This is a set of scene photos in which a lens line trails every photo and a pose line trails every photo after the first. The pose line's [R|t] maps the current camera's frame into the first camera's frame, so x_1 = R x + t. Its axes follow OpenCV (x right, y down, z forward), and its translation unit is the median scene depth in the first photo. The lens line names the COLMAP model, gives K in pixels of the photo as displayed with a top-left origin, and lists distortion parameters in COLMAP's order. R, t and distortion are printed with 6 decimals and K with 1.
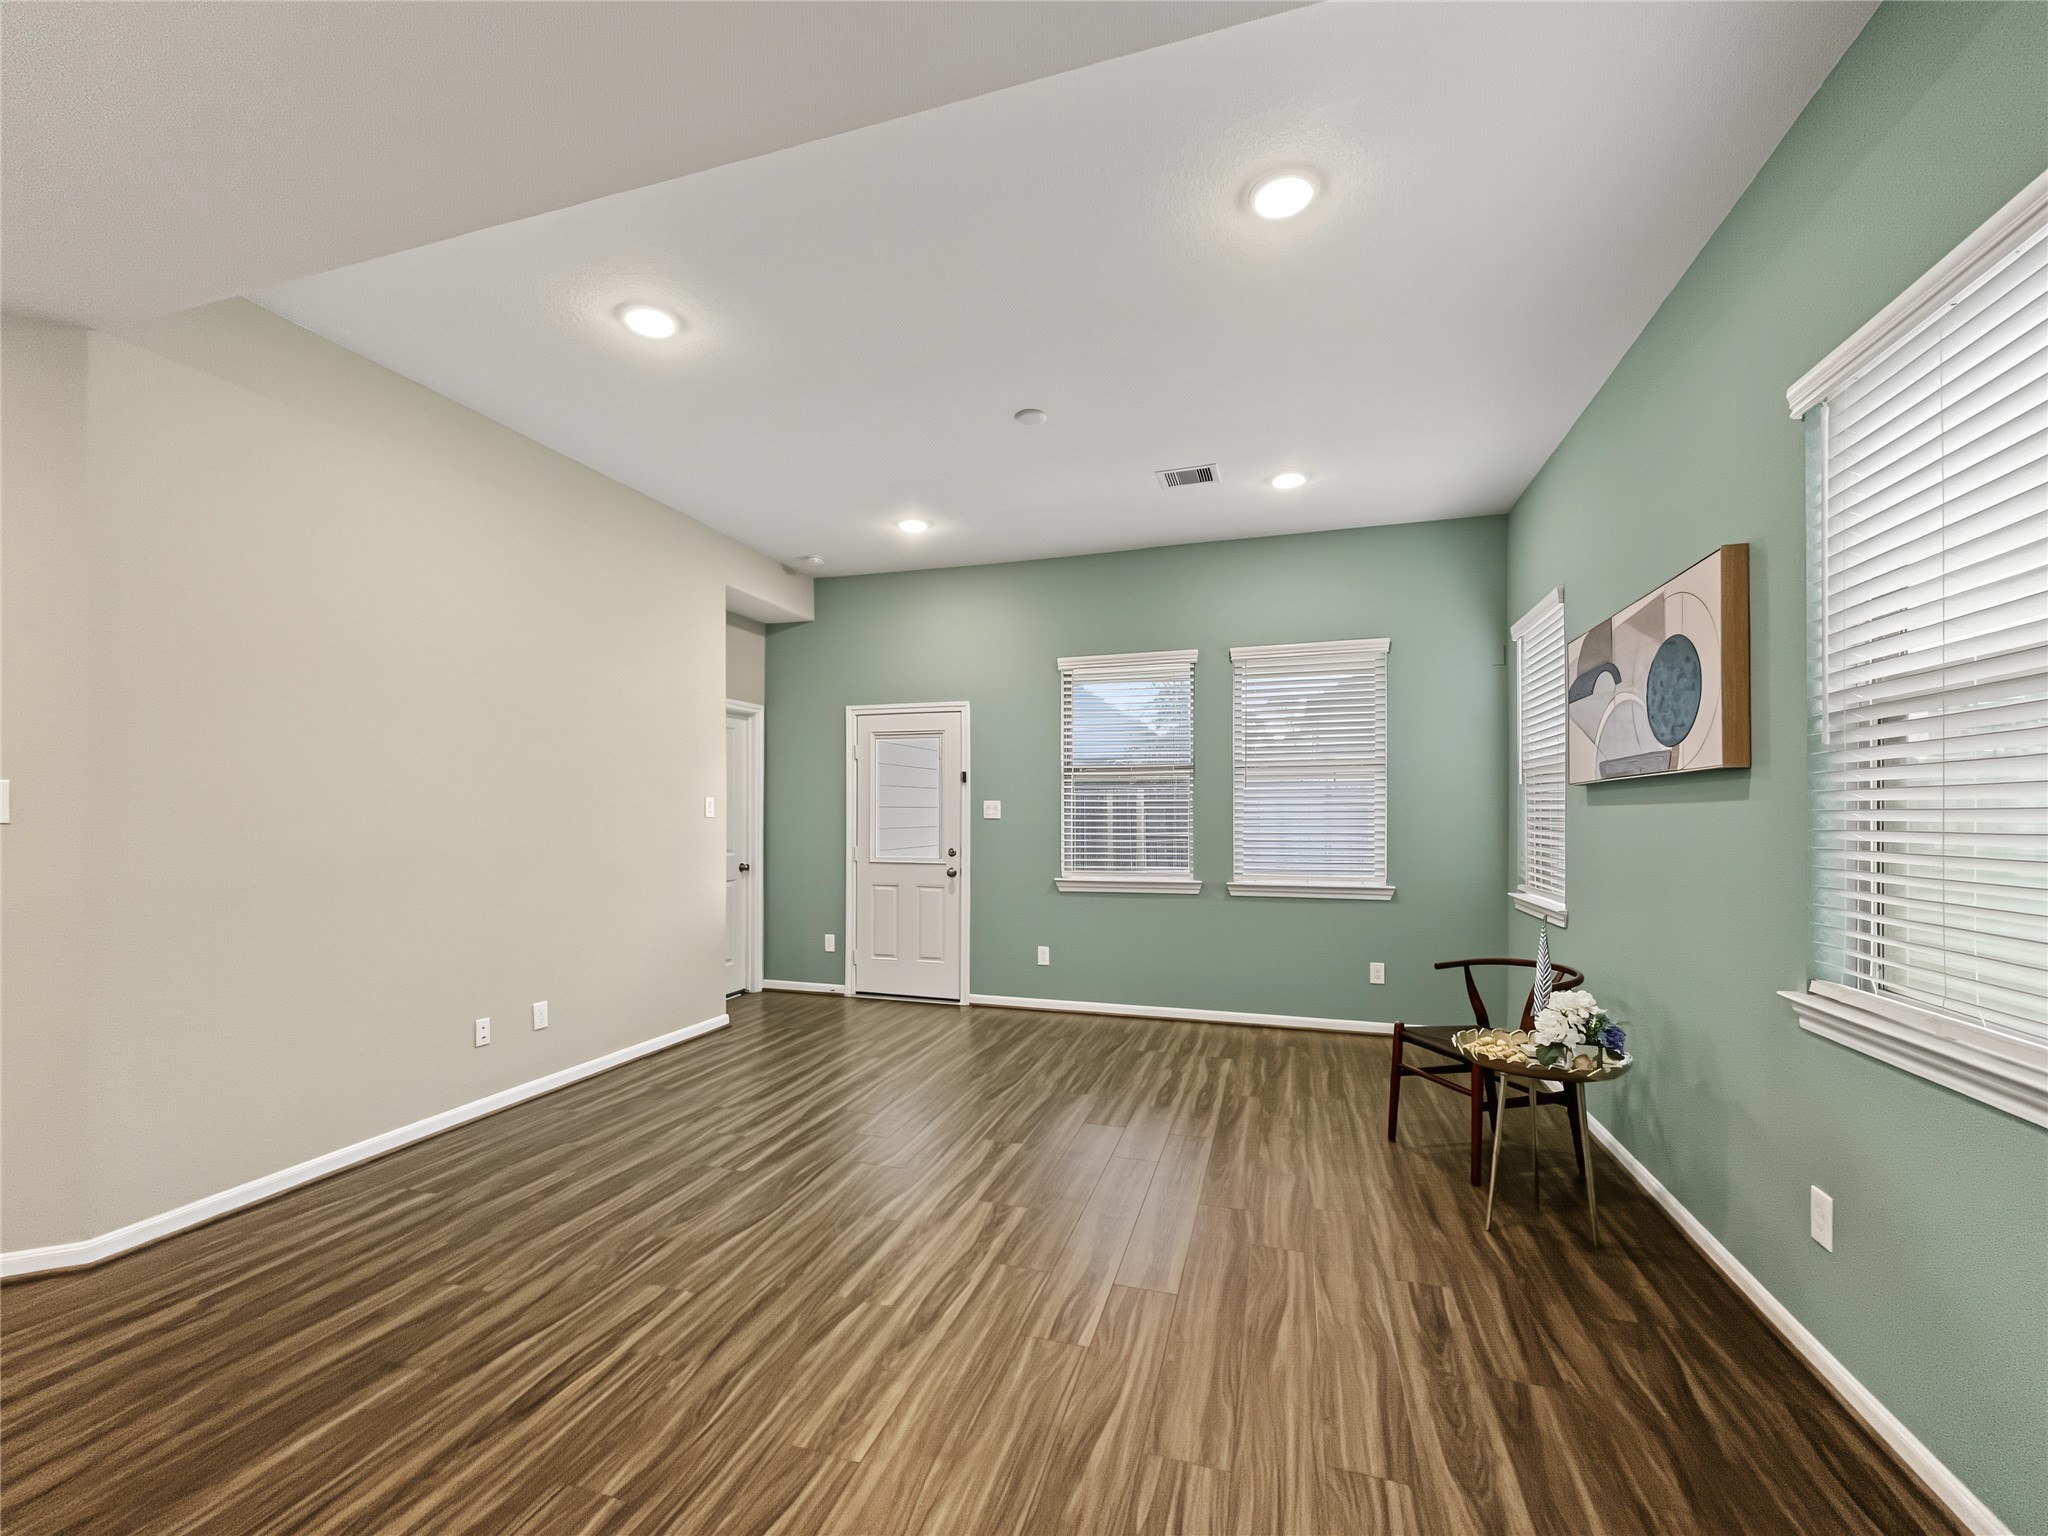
lens RADIAL K [[852.2, 0, 999.8], [0, 852.2, 811.2], [0, 0, 1]] dist [0.002239, 0.000661]
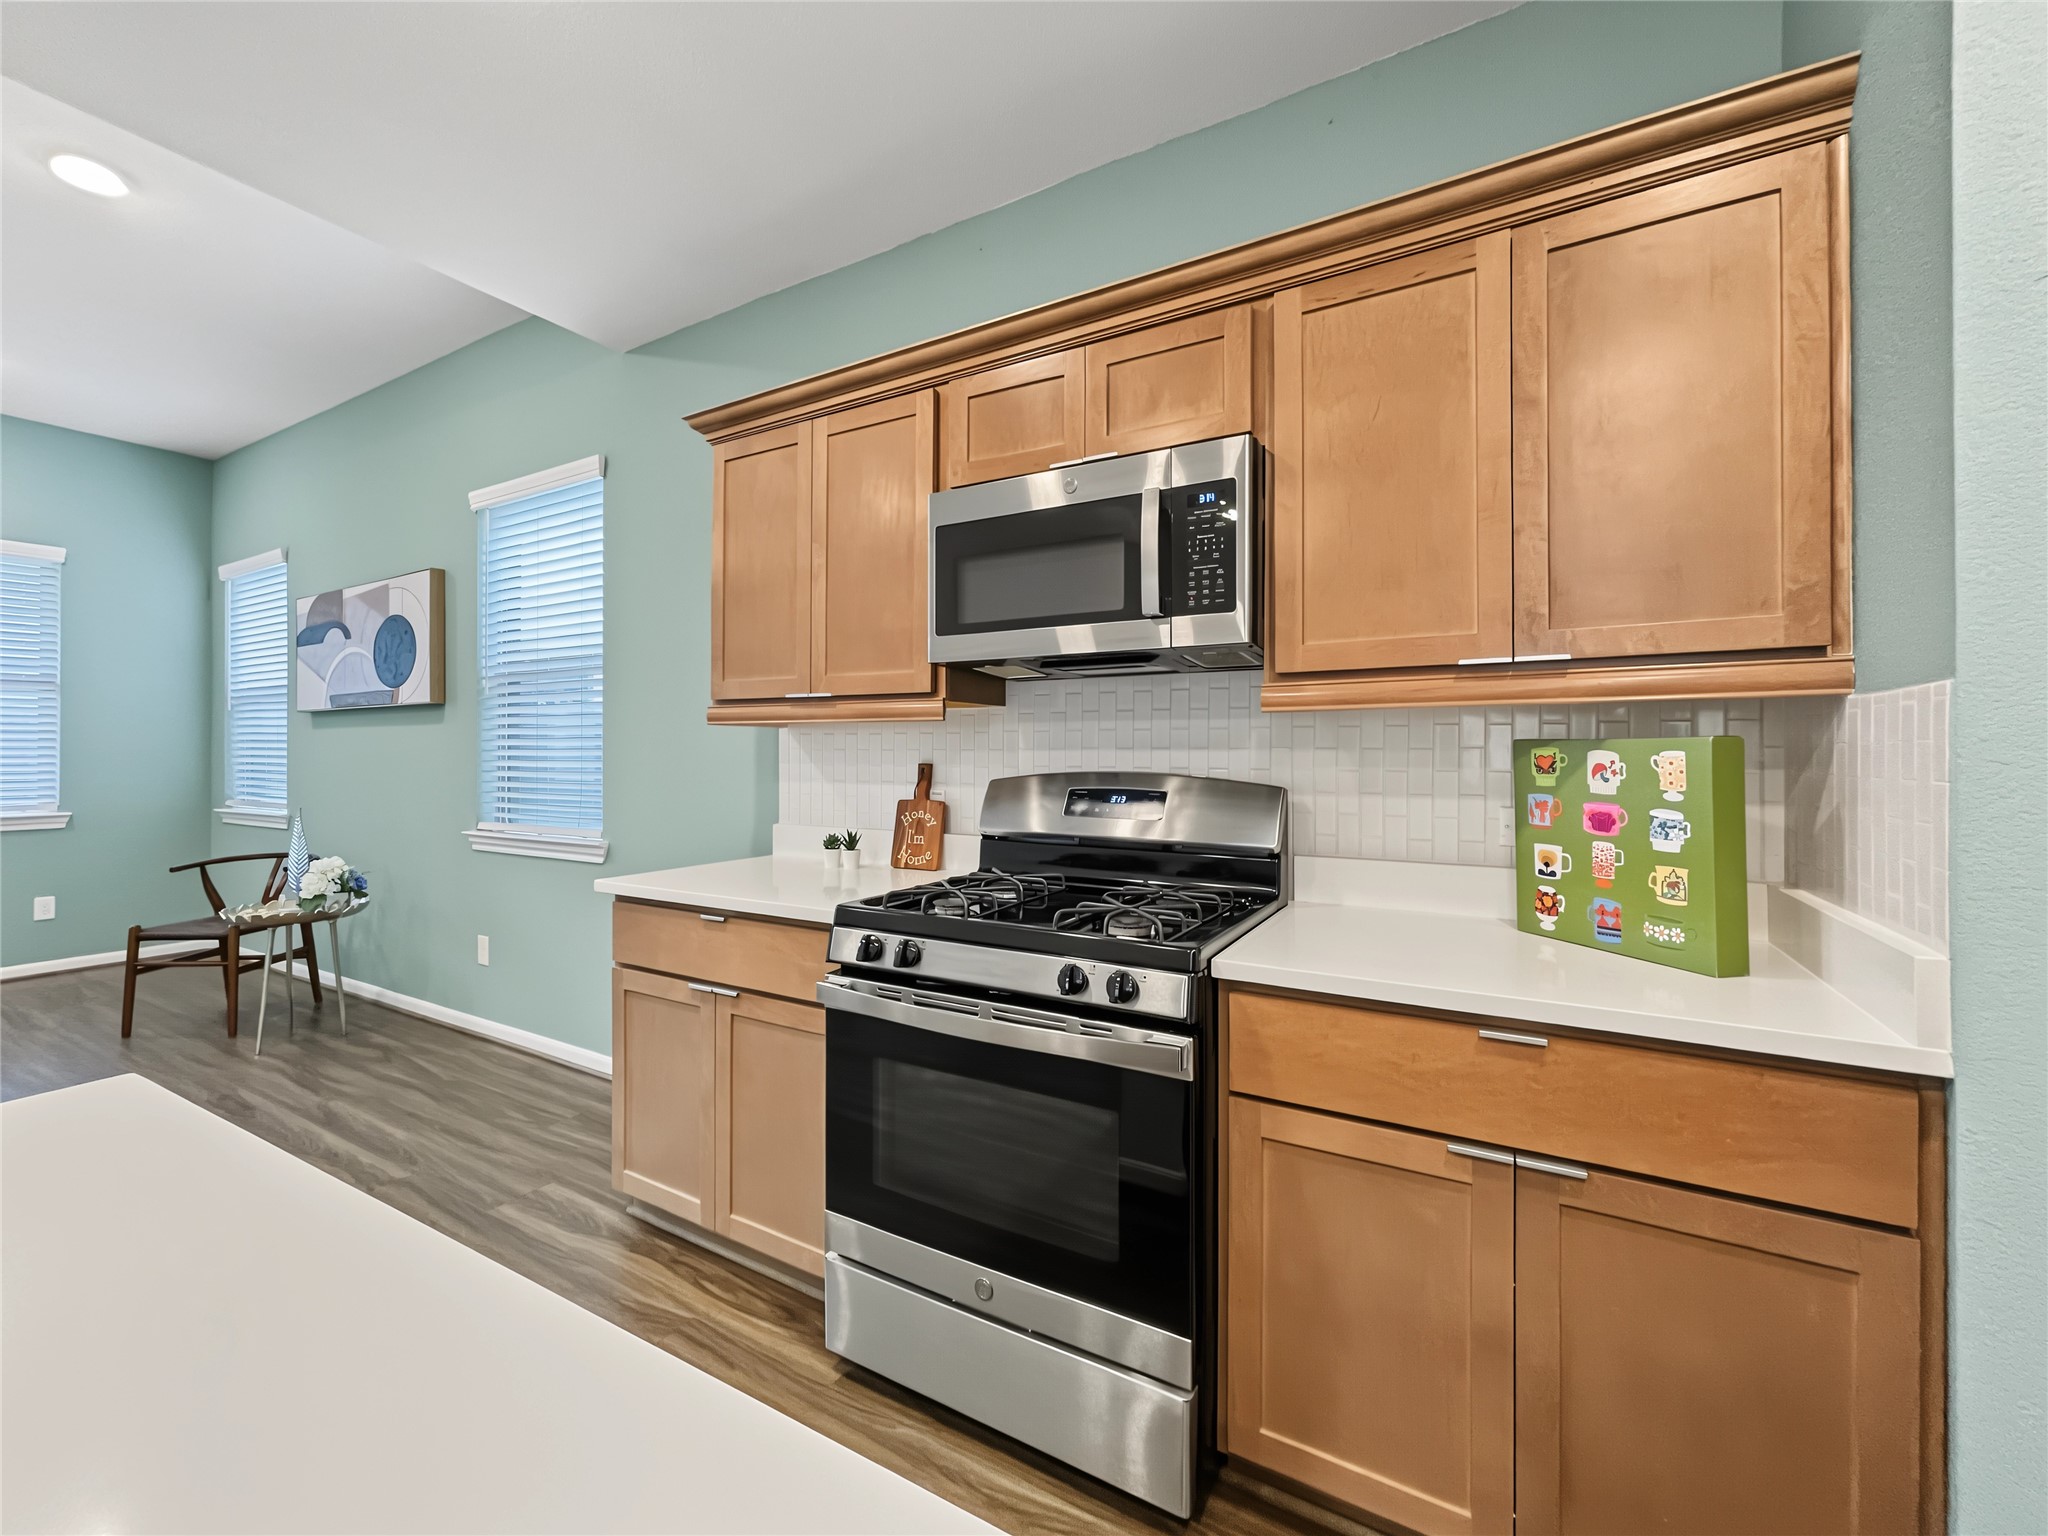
lens RADIAL K [[852.2, 0, 1020.7], [0, 852.2, 759.3], [0, 0, 1]] dist [0.002239, 0.000661]
pose [[0.188496, 0.000932, 0.982074, -0.474980], [-0.005032, 0.999987, 0.000017, 0.043996], [-0.982061, -0.004945, 0.188498, -0.365621]]
